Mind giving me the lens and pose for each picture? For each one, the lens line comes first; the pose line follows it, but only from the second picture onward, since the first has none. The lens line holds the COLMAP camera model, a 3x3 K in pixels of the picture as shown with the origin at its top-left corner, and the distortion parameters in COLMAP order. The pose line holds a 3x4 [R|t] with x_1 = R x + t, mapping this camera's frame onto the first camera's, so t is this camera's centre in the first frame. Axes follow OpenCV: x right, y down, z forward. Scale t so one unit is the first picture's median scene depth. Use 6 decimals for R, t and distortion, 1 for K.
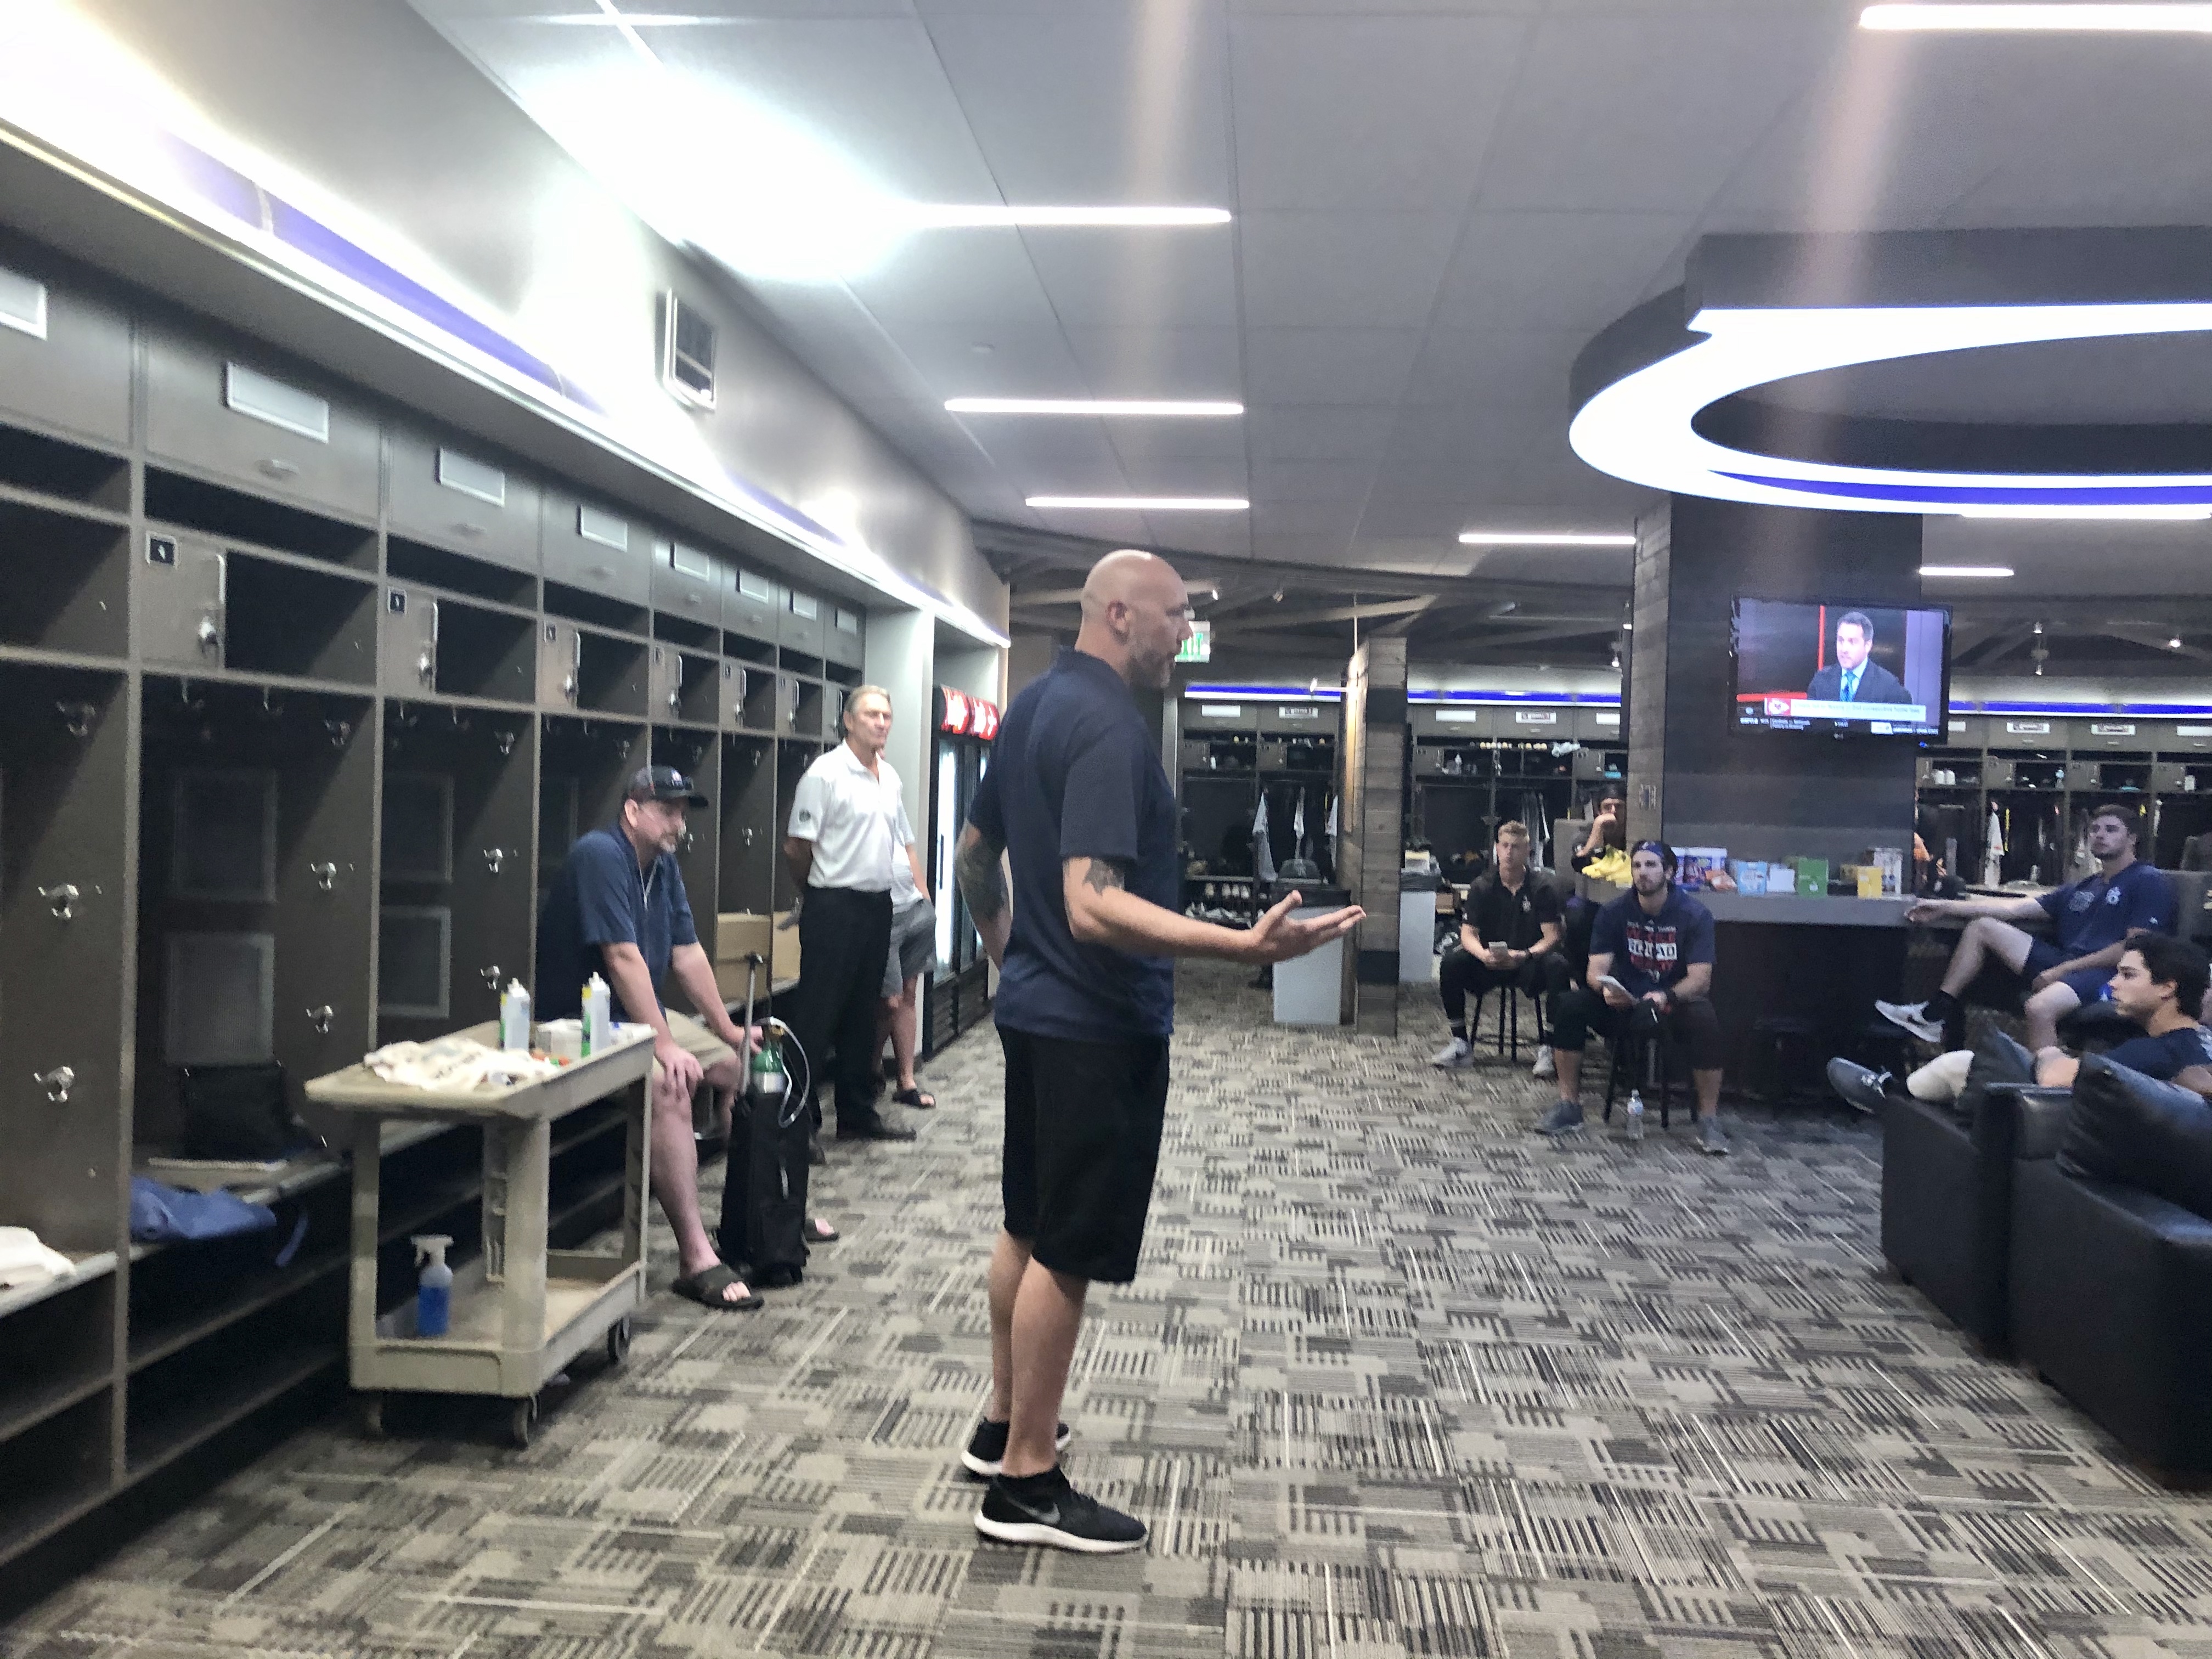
lens RADIAL K [[1790.2, 0, 1106.0], [0, 1790.2, 829.5], [0, 0, 1]] dist [-0.005769, 0.004795]
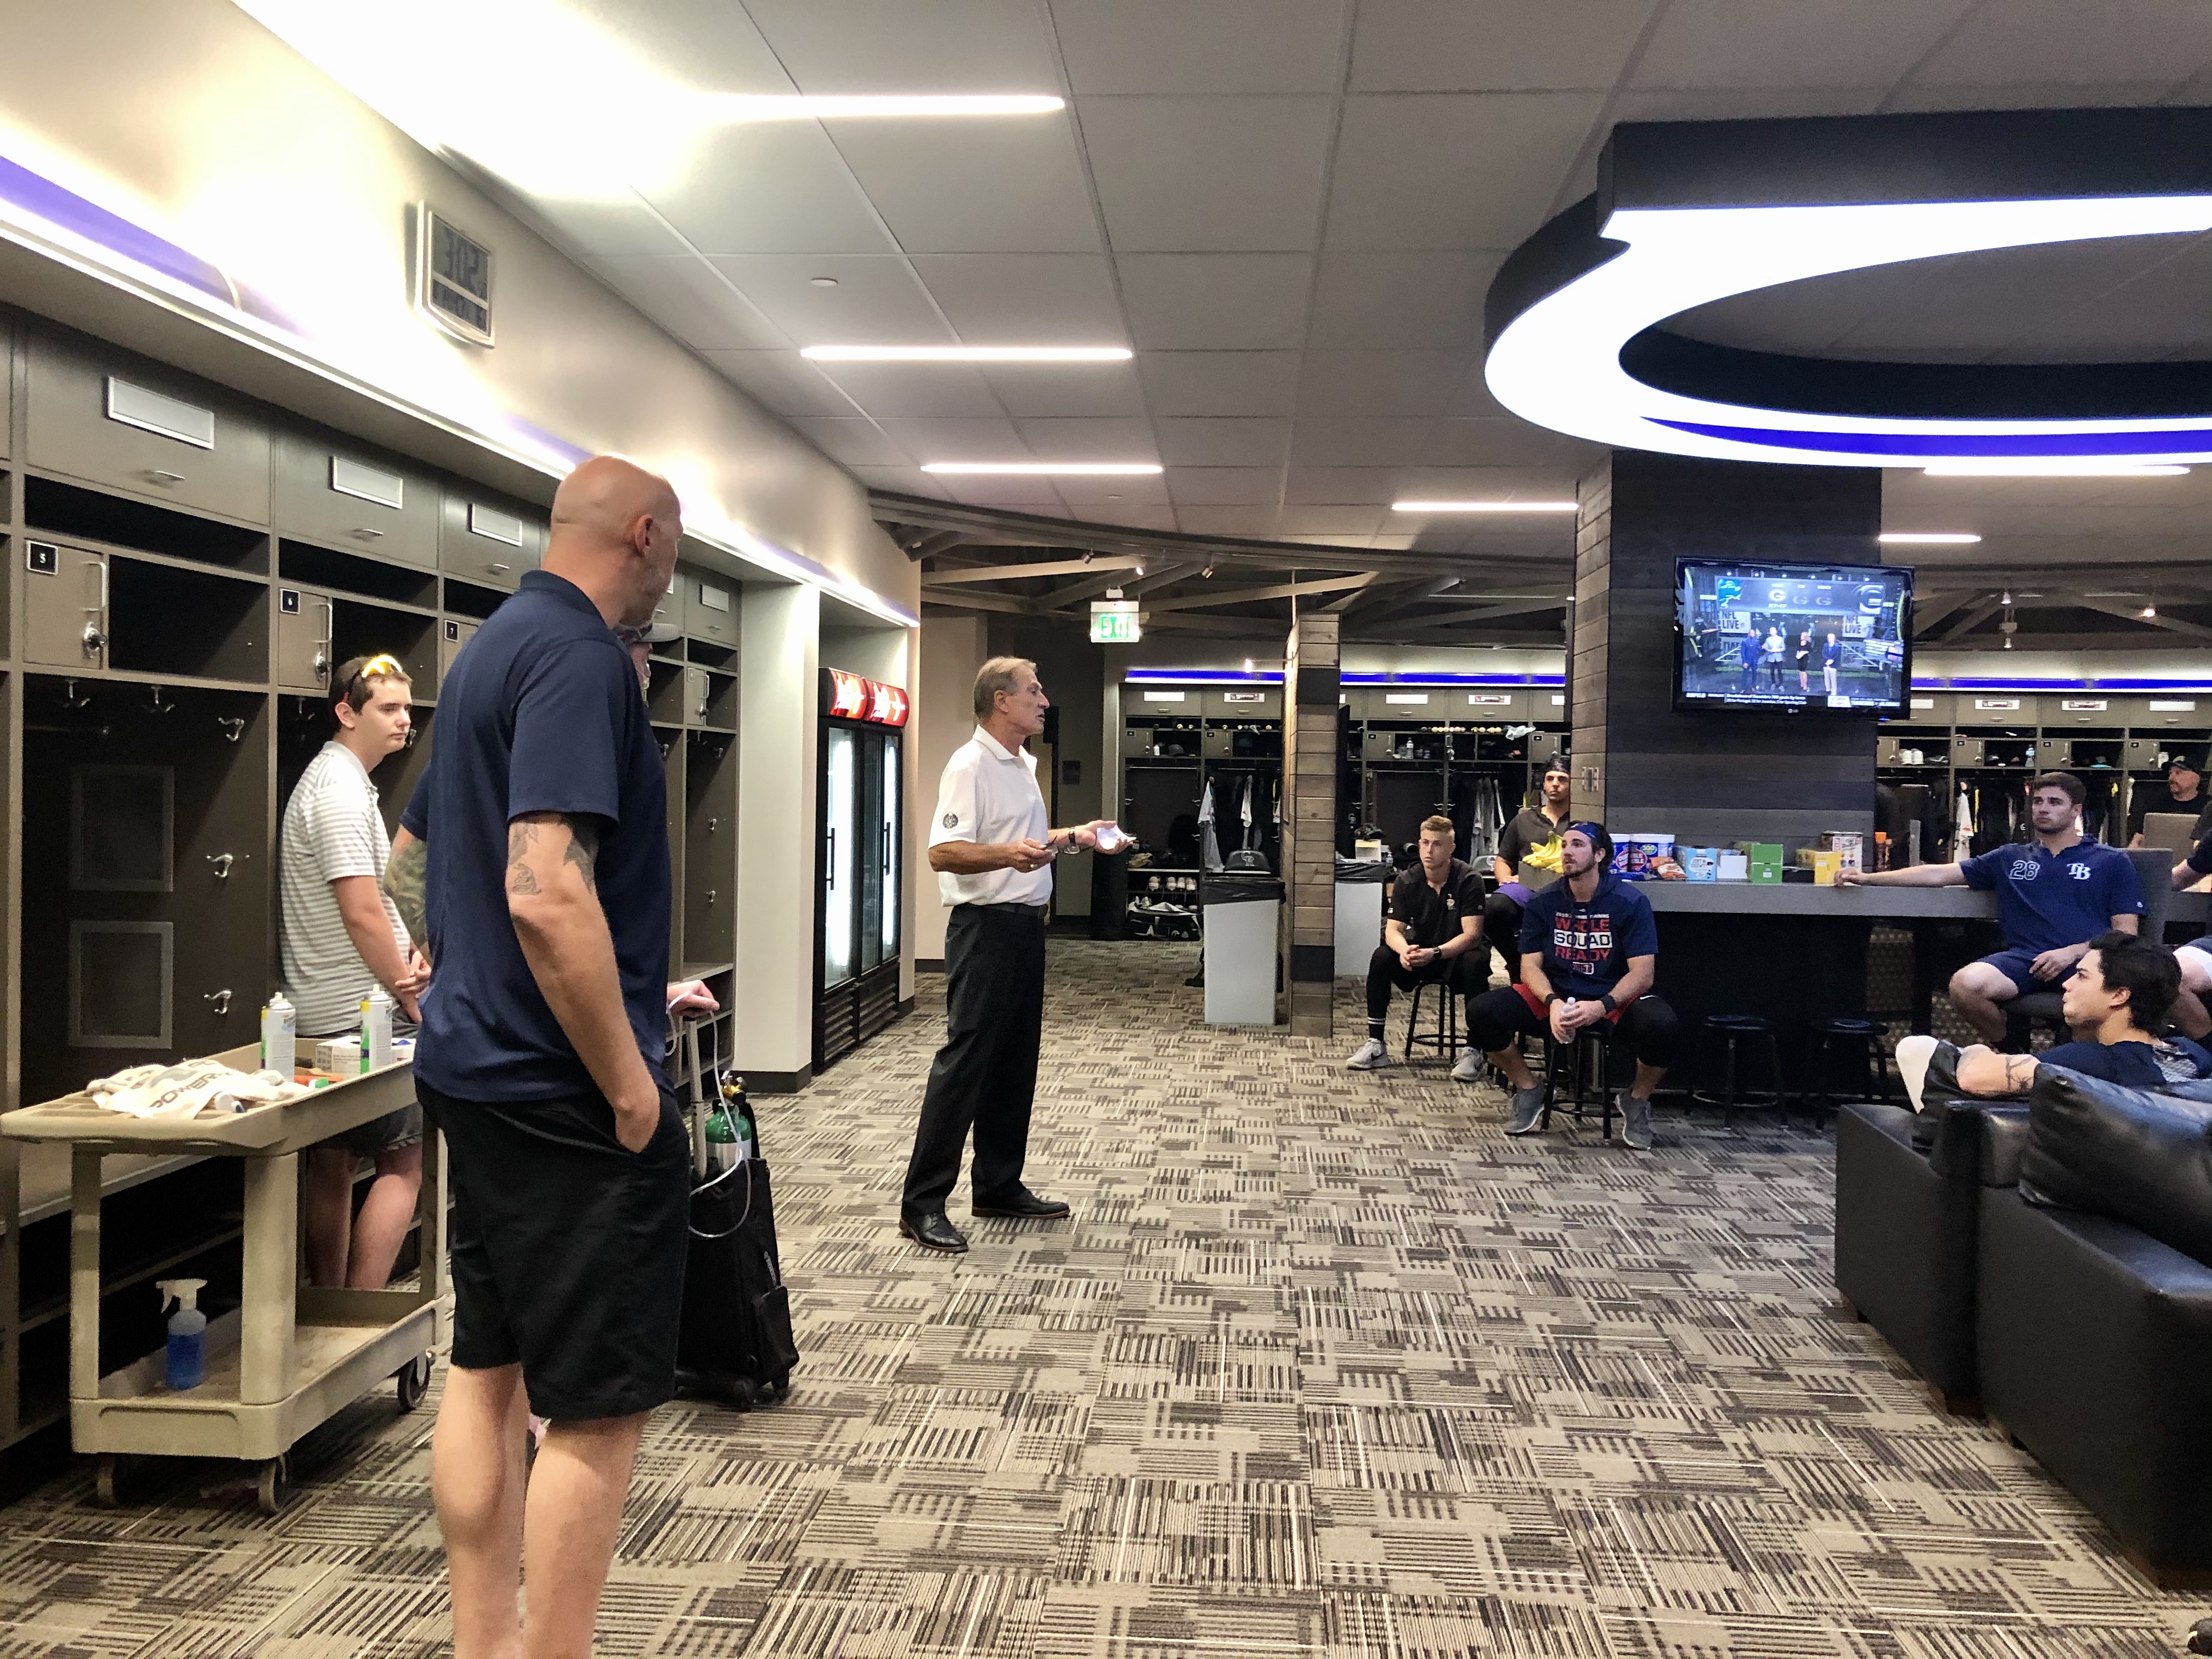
lens RADIAL K [[1801.4, 0, 1106.0], [0, 1801.4, 829.5], [0, 0, 1]] dist [0.006420, -0.013174]
pose [[0.999801, -0.011954, 0.015997, 0.053567], [0.011878, 0.999918, 0.004826, 0.000665], [-0.016053, -0.004635, 0.999860, 0.099079]]
